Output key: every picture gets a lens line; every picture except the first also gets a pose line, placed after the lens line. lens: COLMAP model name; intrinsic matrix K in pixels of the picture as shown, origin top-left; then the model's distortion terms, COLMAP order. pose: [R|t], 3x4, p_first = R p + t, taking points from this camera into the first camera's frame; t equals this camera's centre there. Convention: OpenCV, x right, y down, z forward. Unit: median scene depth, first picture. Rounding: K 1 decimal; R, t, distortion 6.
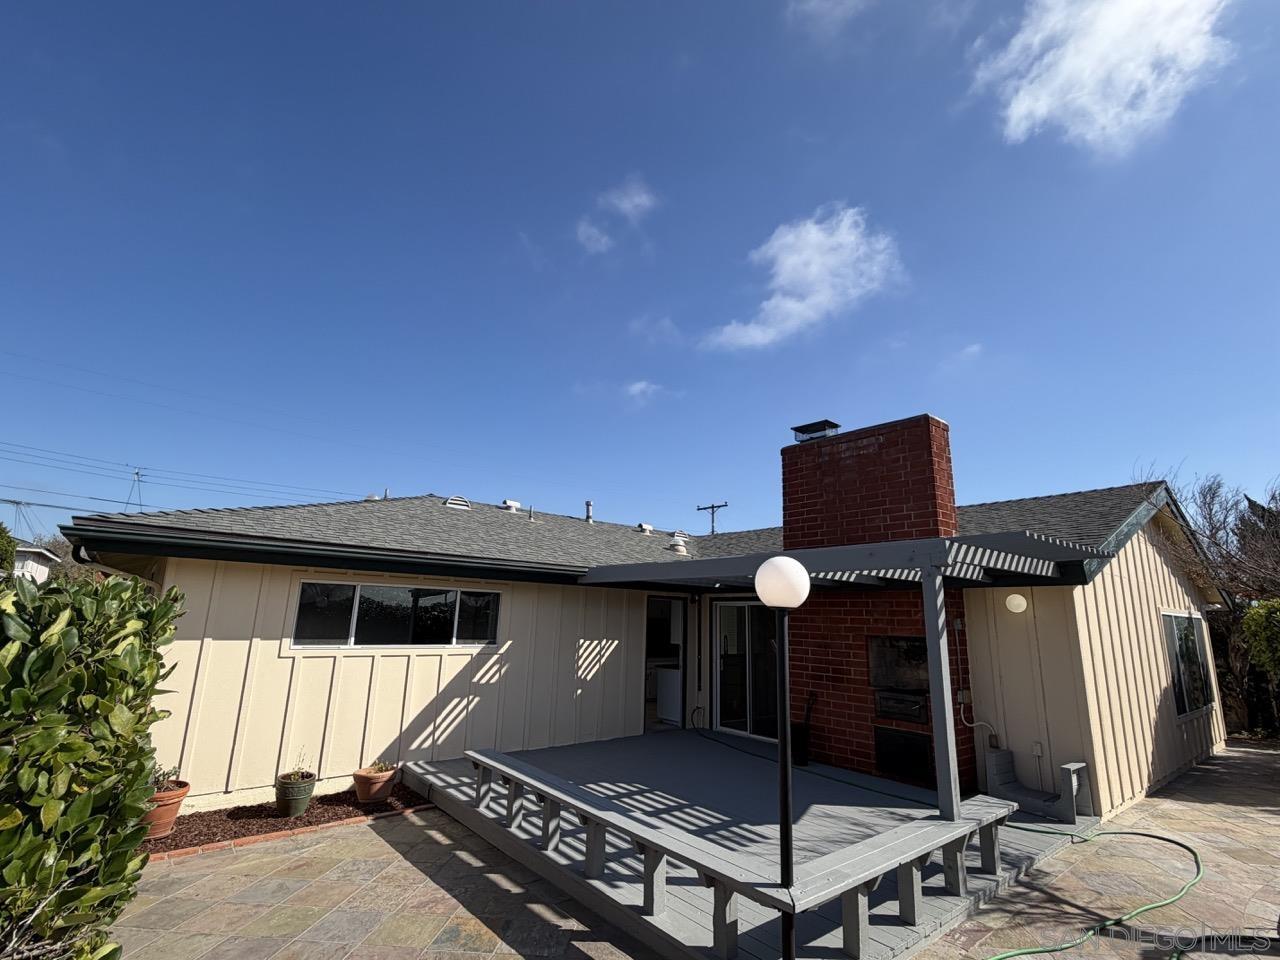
lens RADIAL K [[603.7, 0, 638.0], [0, 603.7, 480.3], [0, 0, 1]] dist [-0.001236, -0.000133]
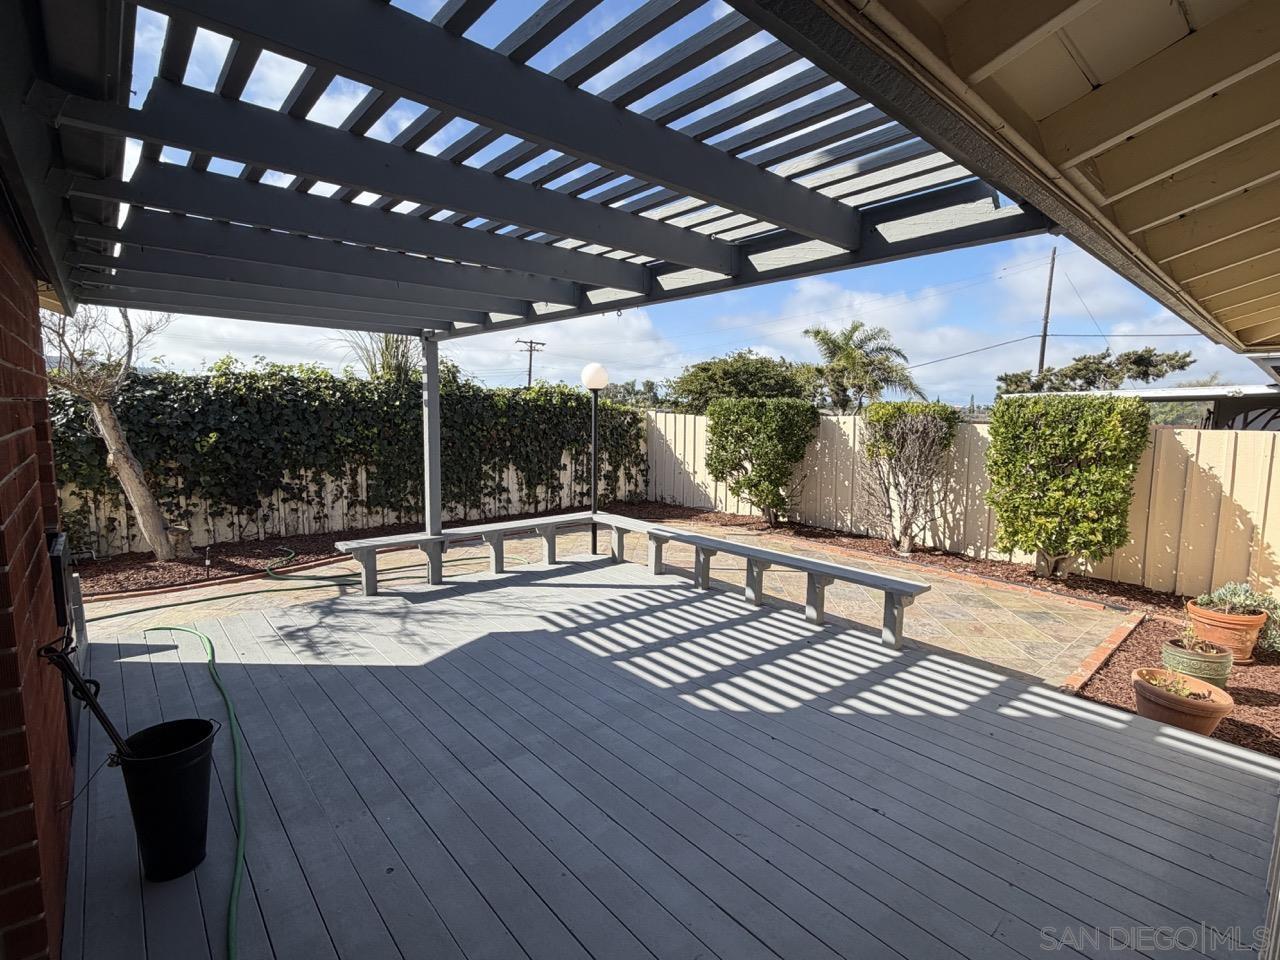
lens RADIAL K [[603.7, 0, 638.0], [0, 603.7, 480.3], [0, 0, 1]] dist [-0.001236, -0.000133]
pose [[-0.998335, -0.040993, -0.040582, 0.094444], [-0.036466, 0.993631, -0.106617, 0.413990], [0.044694, -0.104959, -0.993472, 1.711982]]
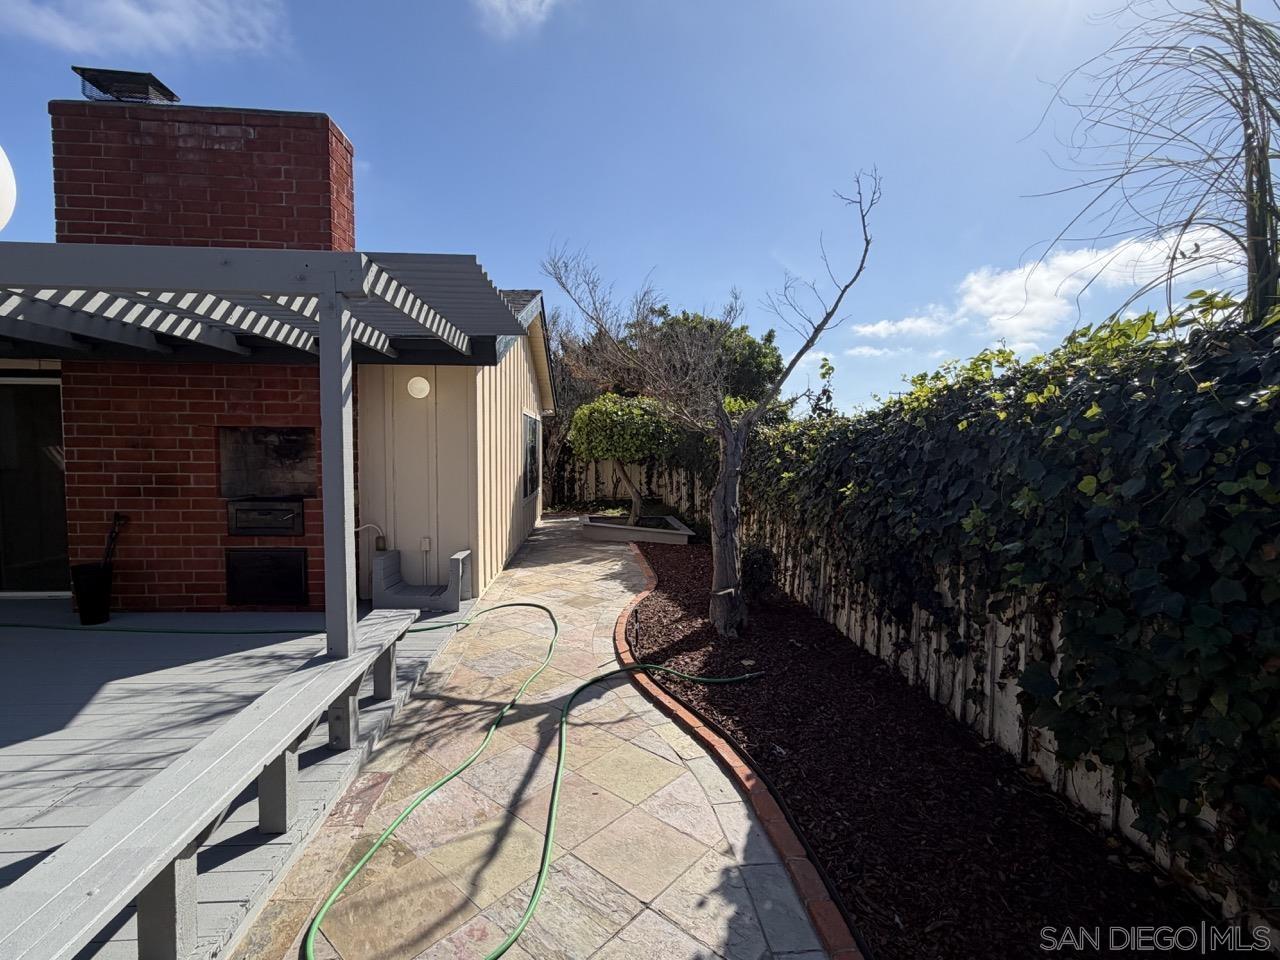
lens RADIAL K [[613.7, 0, 645.4], [0, 613.7, 485.5], [0, 0, 1]] dist [0.001463, 0.000820]
pose [[0.577210, -0.073759, 0.813258, 0.111150], [-0.175831, 0.961325, 0.211985, 0.113011], [-0.797441, -0.265356, 0.541917, 0.275931]]
